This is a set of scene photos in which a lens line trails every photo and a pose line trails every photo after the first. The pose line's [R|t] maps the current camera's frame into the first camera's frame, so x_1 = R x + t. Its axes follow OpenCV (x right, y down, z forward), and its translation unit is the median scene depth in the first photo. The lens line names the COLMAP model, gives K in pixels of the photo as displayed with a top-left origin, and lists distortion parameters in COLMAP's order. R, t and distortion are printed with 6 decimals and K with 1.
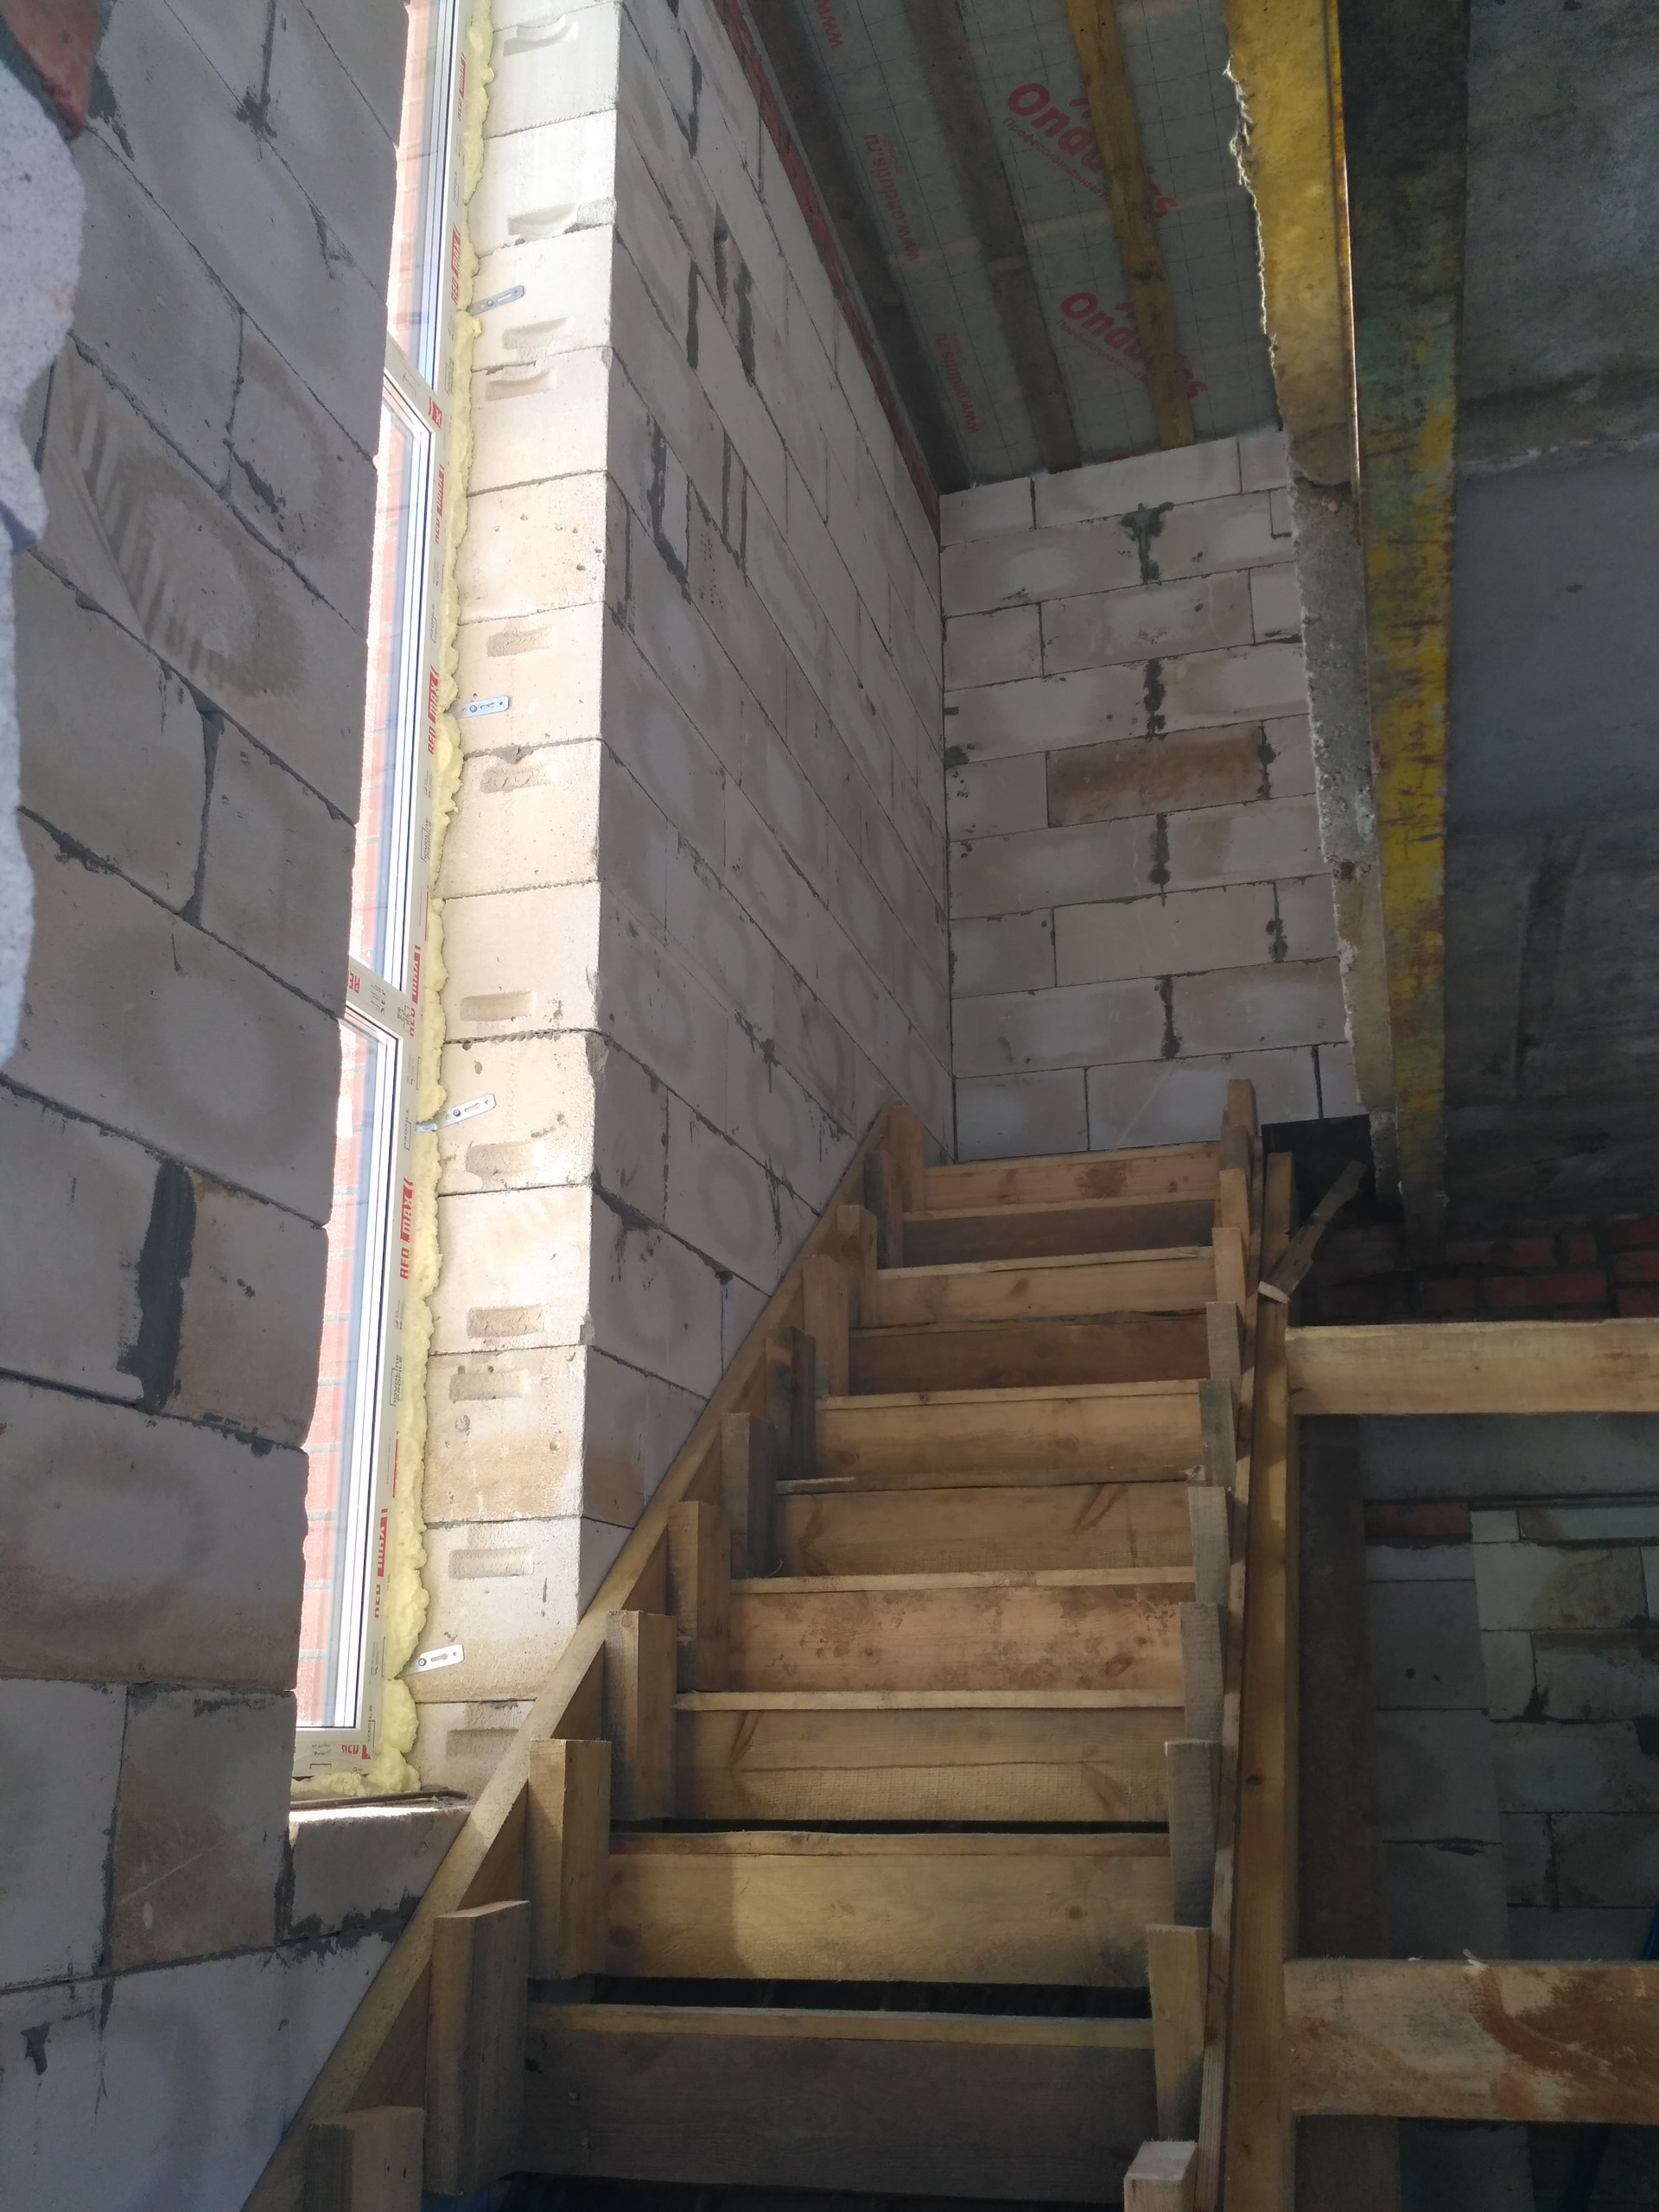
lens RADIAL K [[2003.1, 0, 829.5], [0, 2003.1, 1106.0], [0, 0, 1]] dist [0.098204, -0.220322]
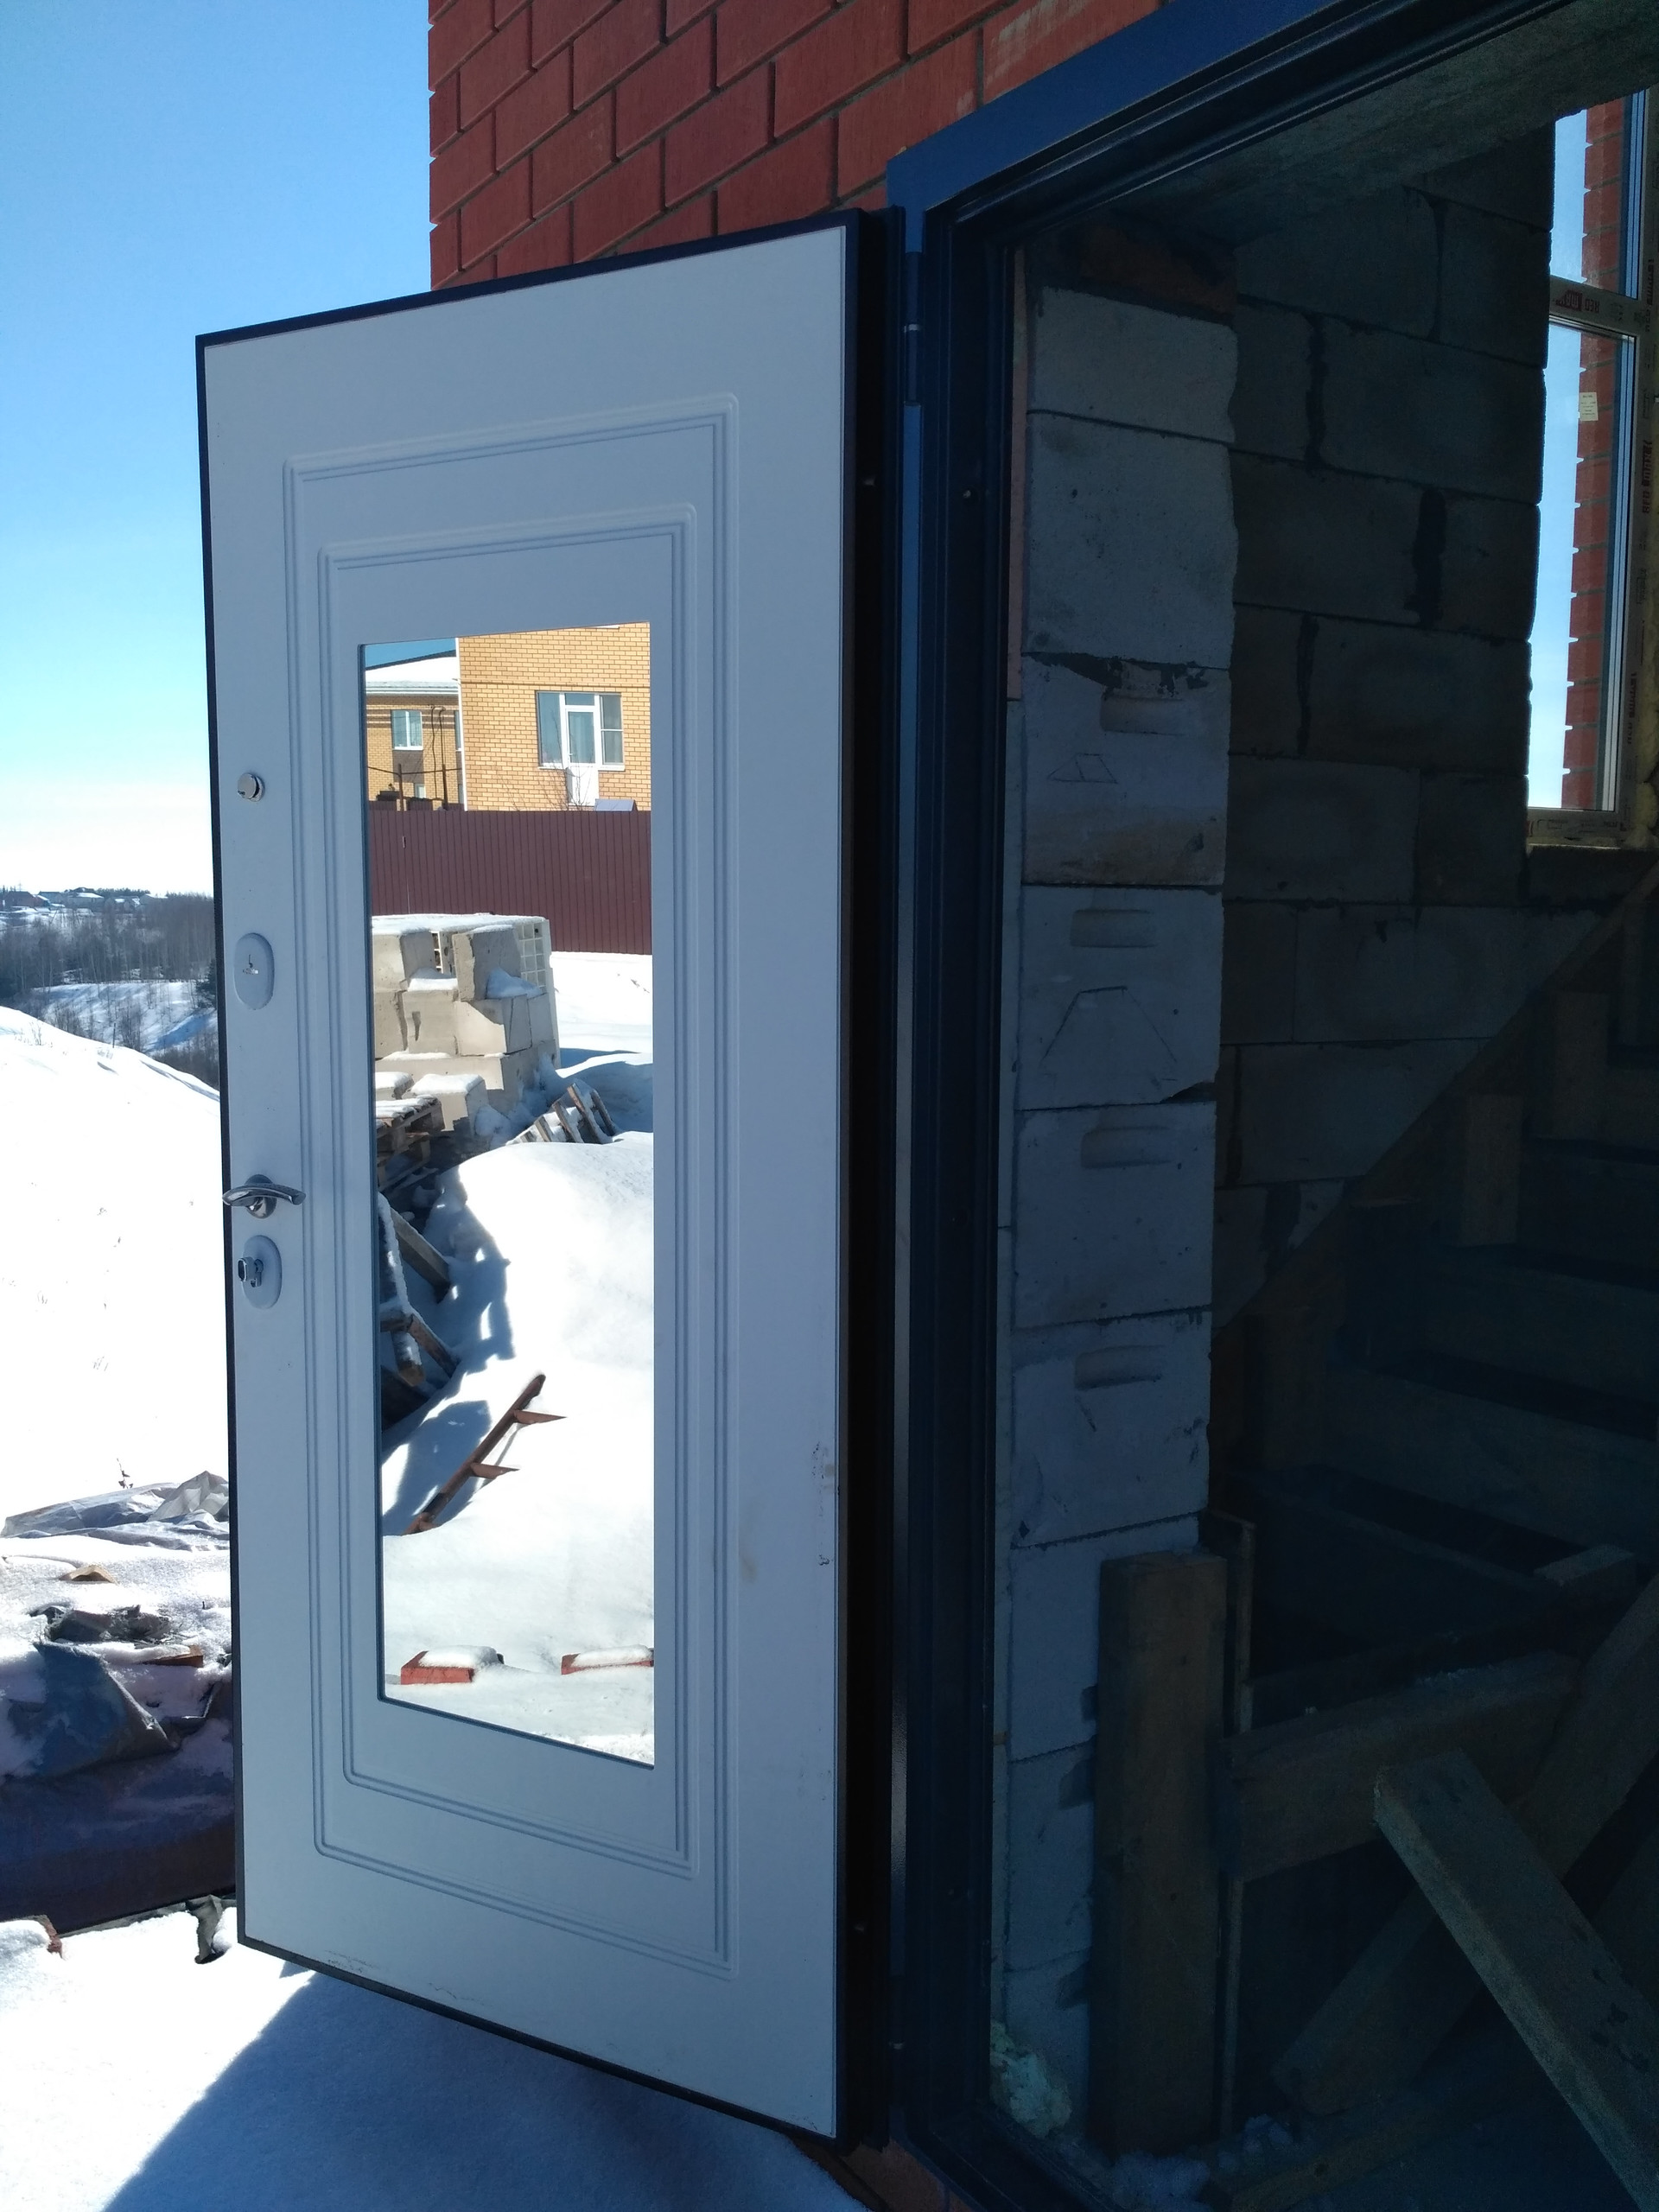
lens RADIAL K [[2003.1, 0, 829.5], [0, 2003.1, 1106.0], [0, 0, 1]] dist [0.098204, -0.220322]
pose [[0.756772, 0.077502, -0.649069, 0.474674], [0.179479, 0.930150, 0.320326, -0.131568], [0.628557, -0.358908, 0.690001, -0.769360]]
